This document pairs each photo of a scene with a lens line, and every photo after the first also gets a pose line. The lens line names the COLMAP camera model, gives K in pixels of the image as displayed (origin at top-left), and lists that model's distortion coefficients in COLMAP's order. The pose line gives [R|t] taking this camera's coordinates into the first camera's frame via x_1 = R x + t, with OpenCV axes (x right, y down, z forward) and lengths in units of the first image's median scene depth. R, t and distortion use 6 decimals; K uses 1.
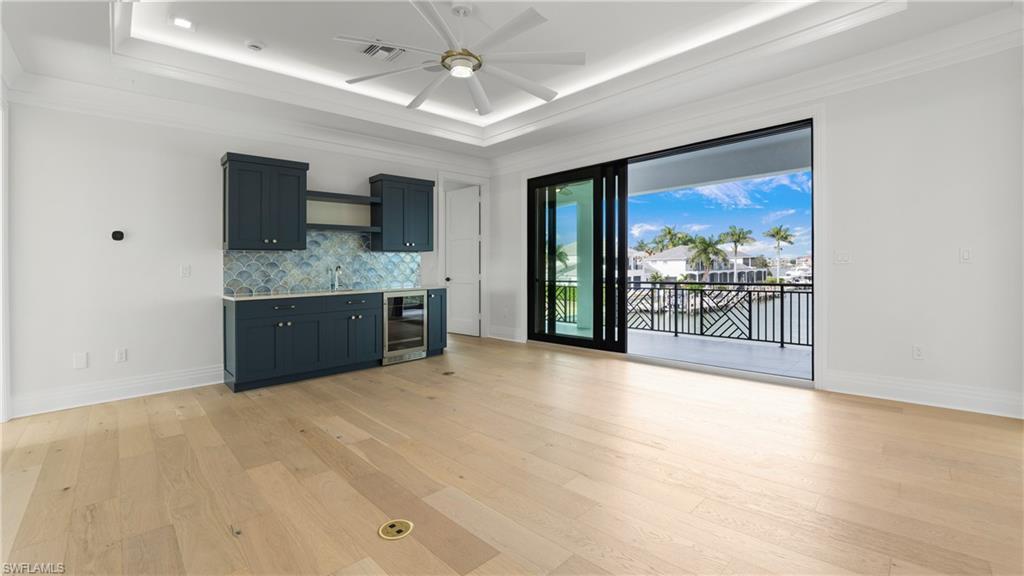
lens RADIAL K [[421.1, 0, 517.6], [0, 421.1, 284.2], [0, 0, 1]] dist [-0.036180, -0.000459]
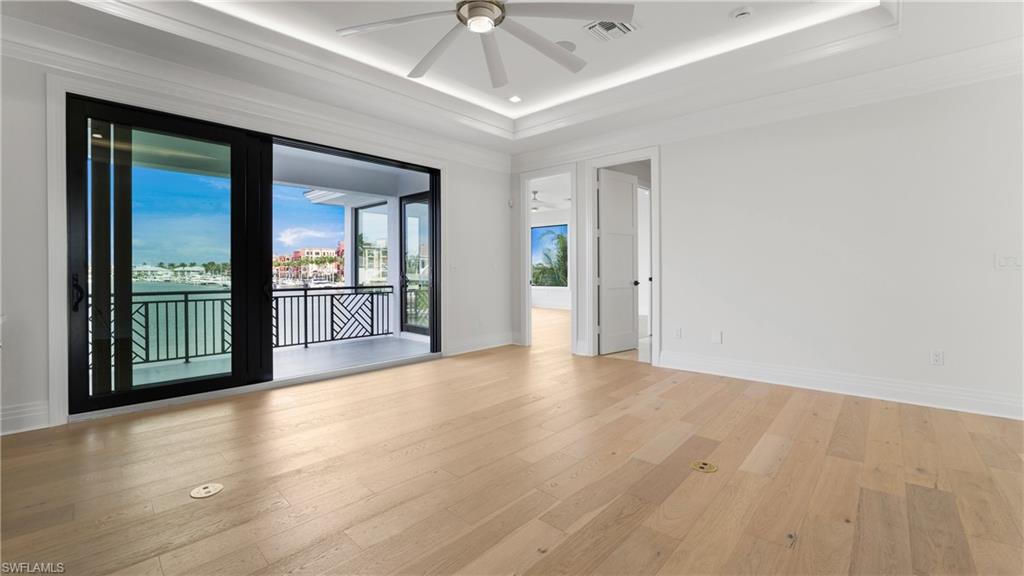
lens RADIAL K [[434.7, 0, 511.6], [0, 434.7, 277.2], [0, 0, 1]] dist [-0.030447, -0.000290]
pose [[-0.062713, 0.001659, 0.998030, -0.513910], [0.037981, 0.999278, 0.000725, -0.011102], [-0.997309, 0.037952, -0.062731, 0.529876]]
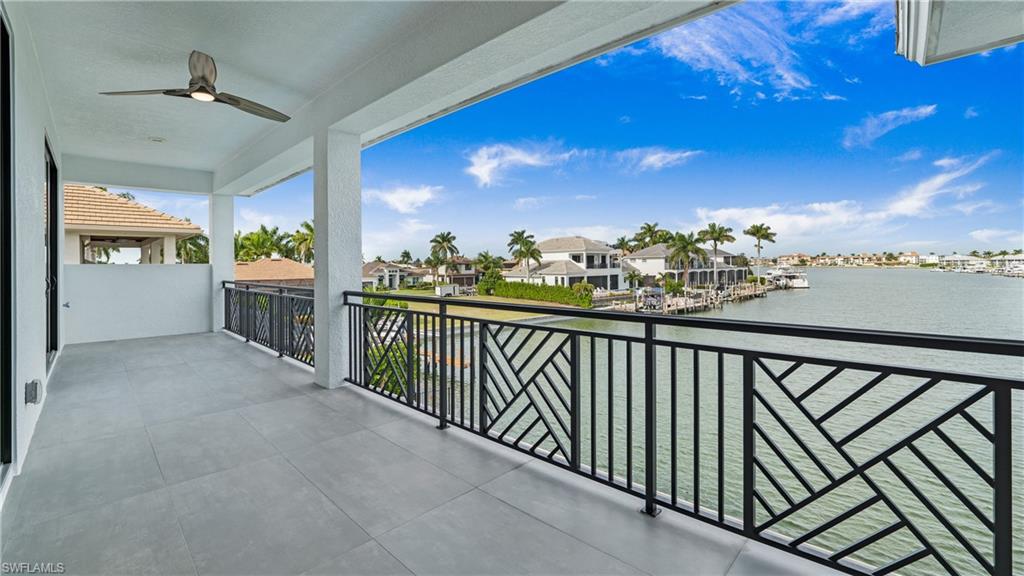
lens RADIAL K [[434.7, 0, 511.6], [0, 434.7, 277.2], [0, 0, 1]] dist [-0.030447, -0.000290]
pose [[0.999275, 0.003156, 0.037934, 0.378808], [-0.002683, 0.999918, -0.012513, -0.019778], [-0.037970, 0.012402, 0.999202, 0.488501]]
